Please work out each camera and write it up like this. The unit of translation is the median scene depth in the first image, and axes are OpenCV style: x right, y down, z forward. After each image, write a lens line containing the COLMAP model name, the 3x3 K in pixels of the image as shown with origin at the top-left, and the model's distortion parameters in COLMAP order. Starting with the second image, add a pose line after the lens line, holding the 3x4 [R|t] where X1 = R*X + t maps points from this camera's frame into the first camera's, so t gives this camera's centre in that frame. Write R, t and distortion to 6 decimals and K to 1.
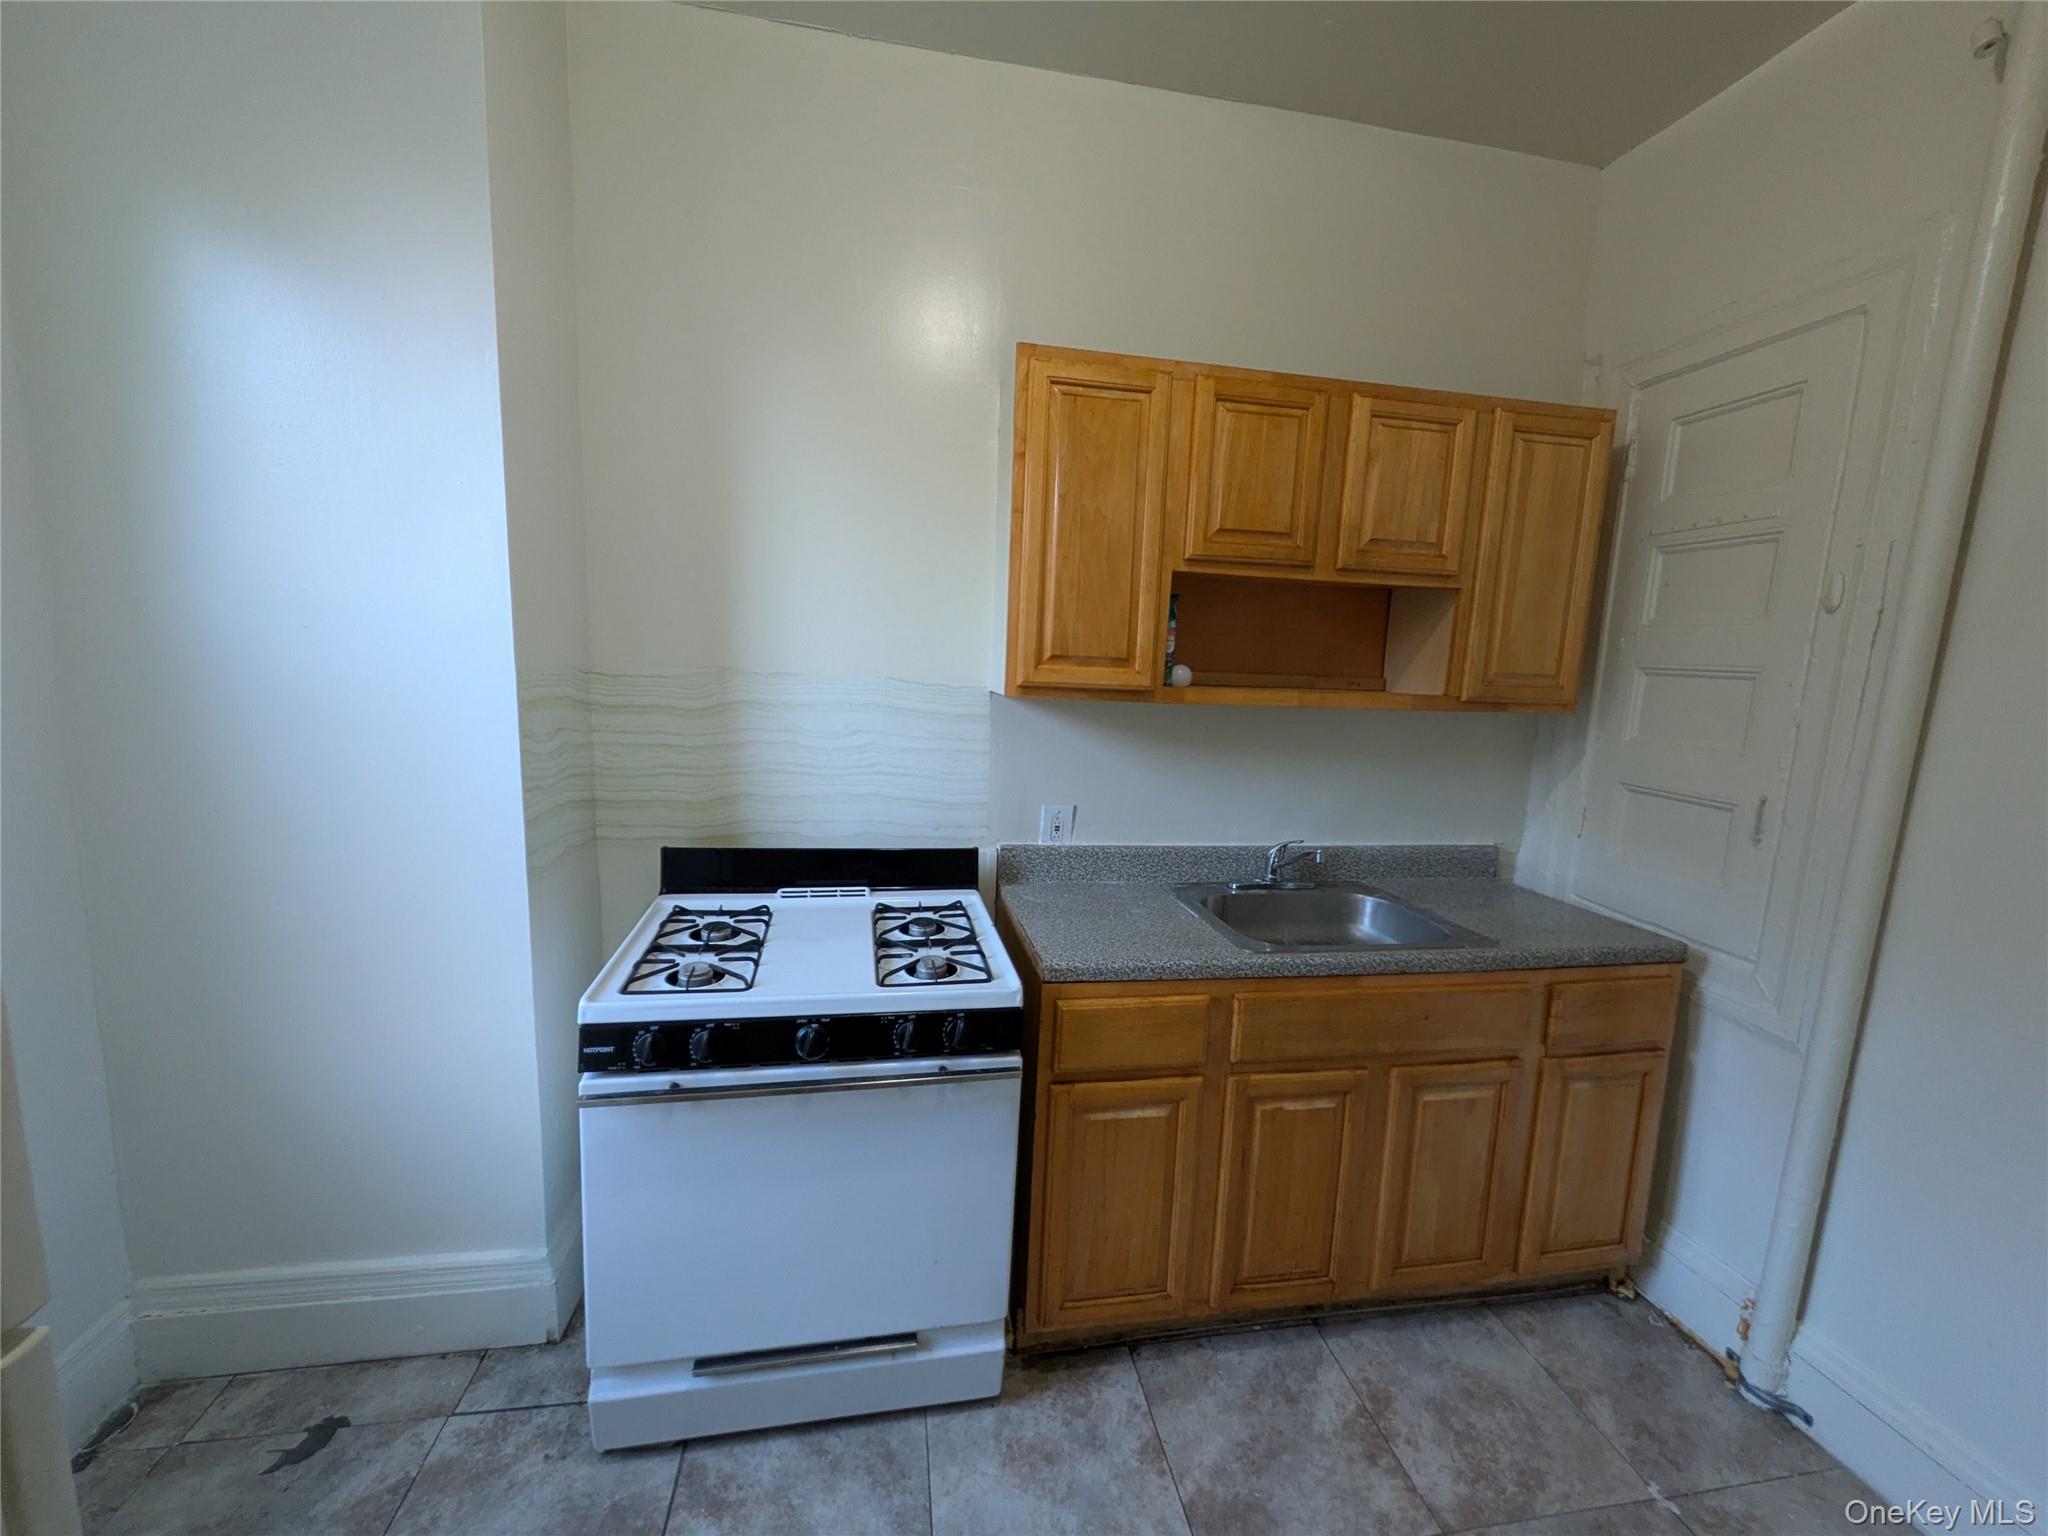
lens RADIAL K [[811.2, 0, 1024.0], [0, 811.2, 768.0], [0, 0, 1]] dist [0.000815, 0.000030]
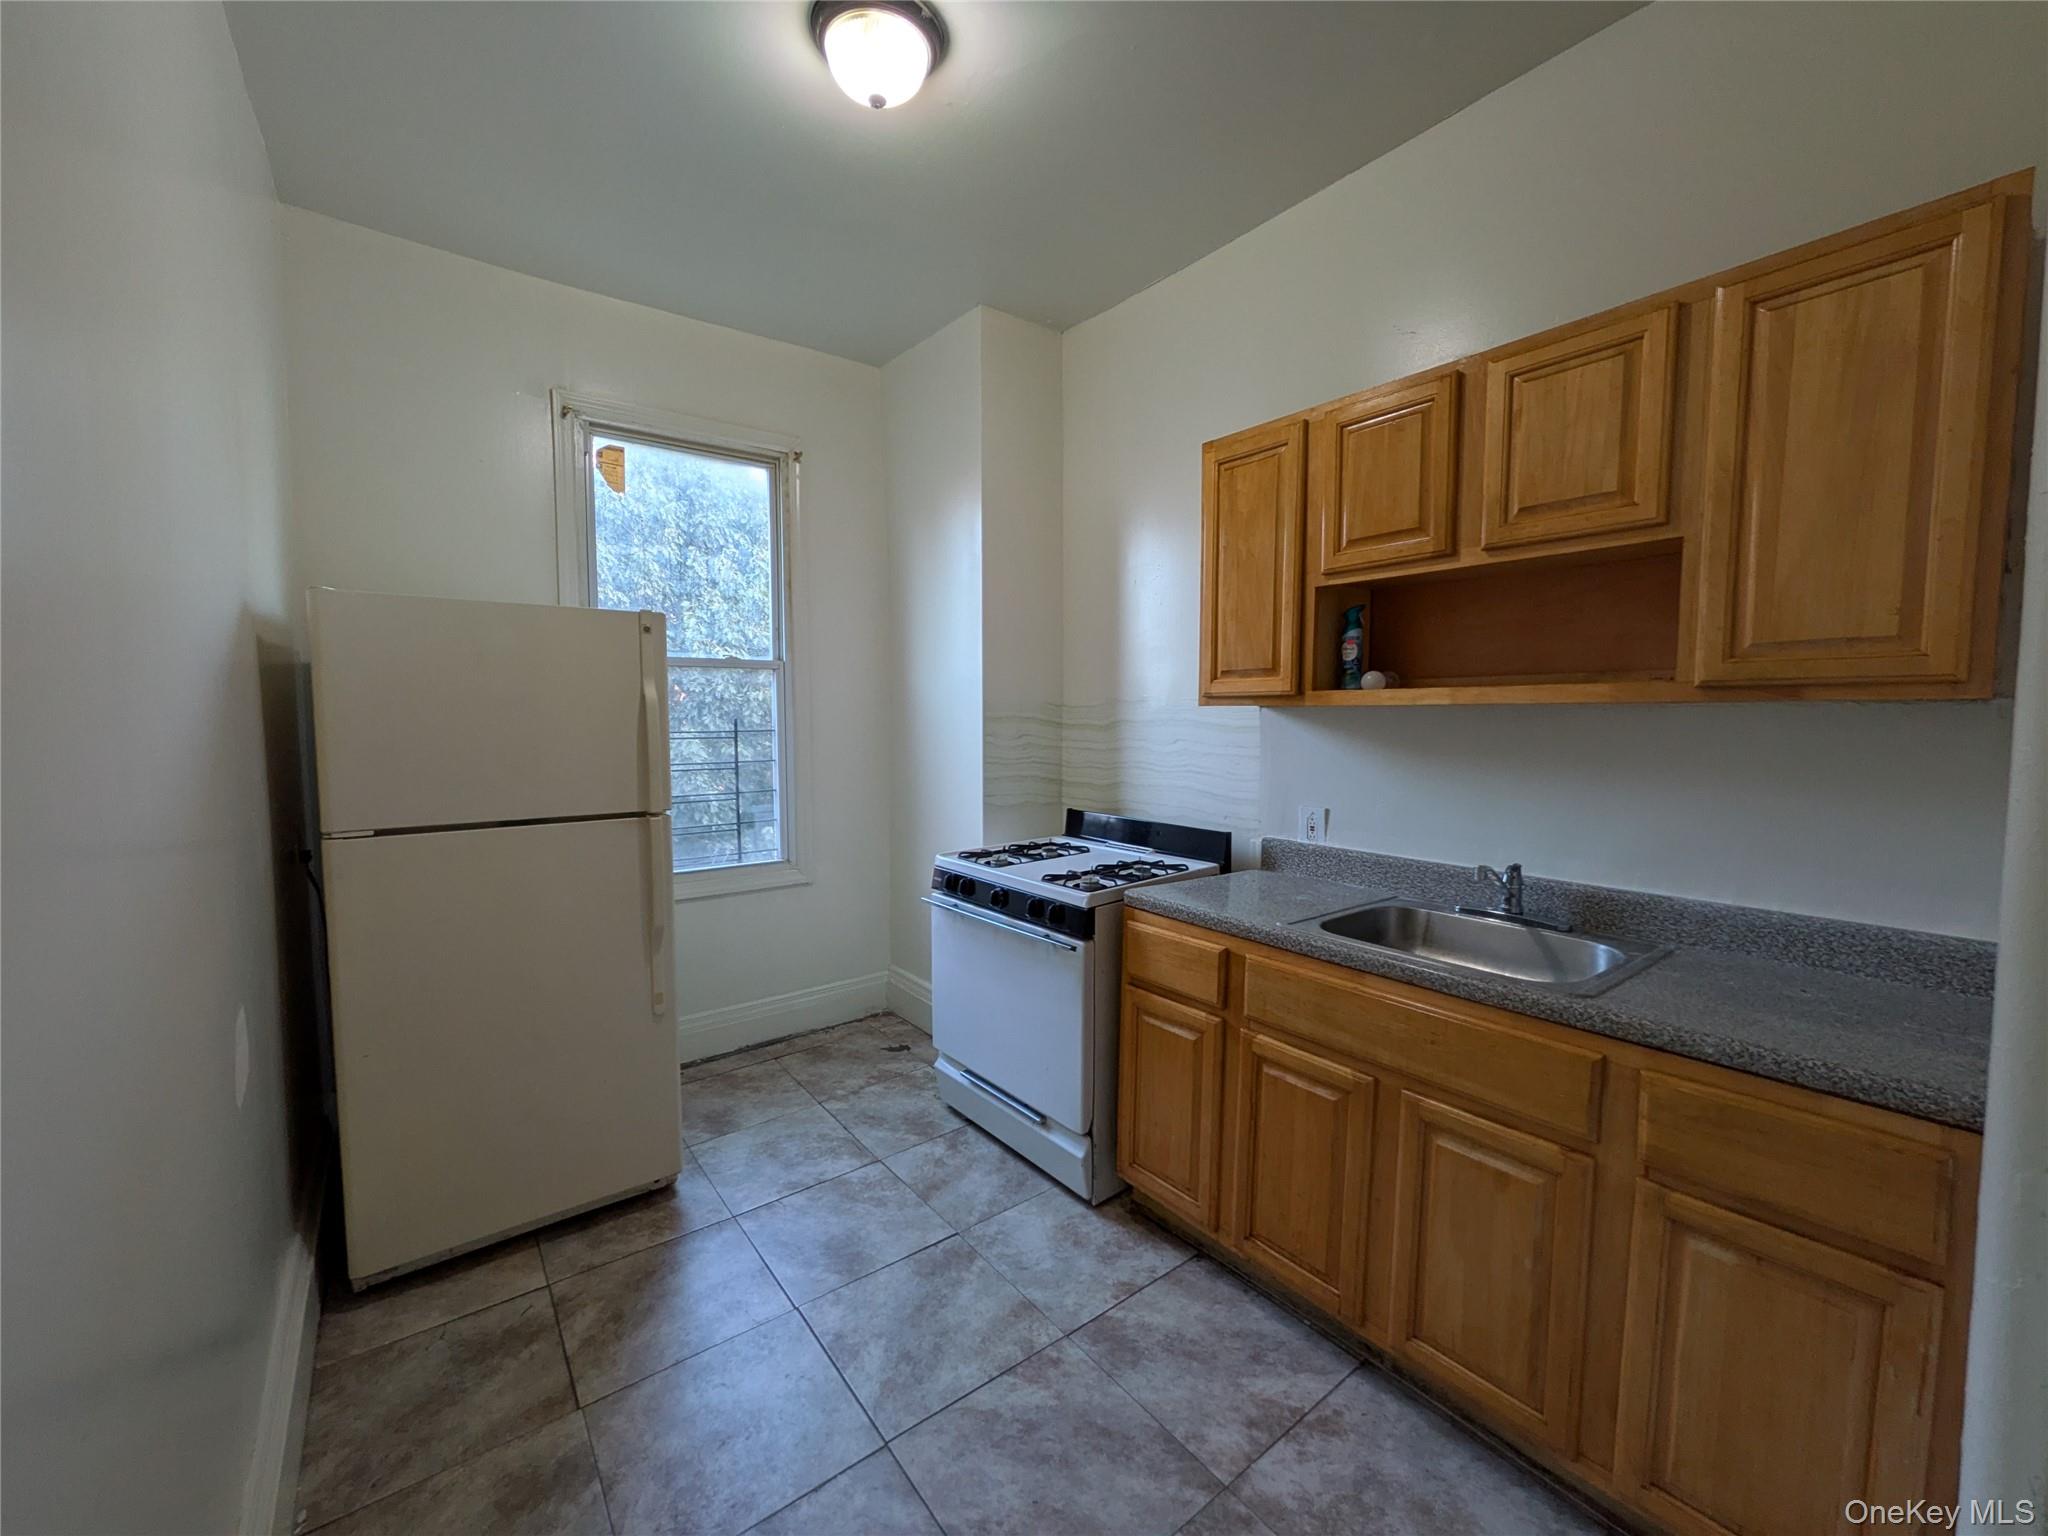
lens RADIAL K [[811.2, 0, 1024.0], [0, 811.2, 768.0], [0, 0, 1]] dist [0.000815, 0.000030]
pose [[0.458603, 0.018758, -0.888443, 1.041865], [-0.103619, 0.994086, -0.032499, 0.085306], [0.882579, 0.106964, 0.457834, 0.171726]]
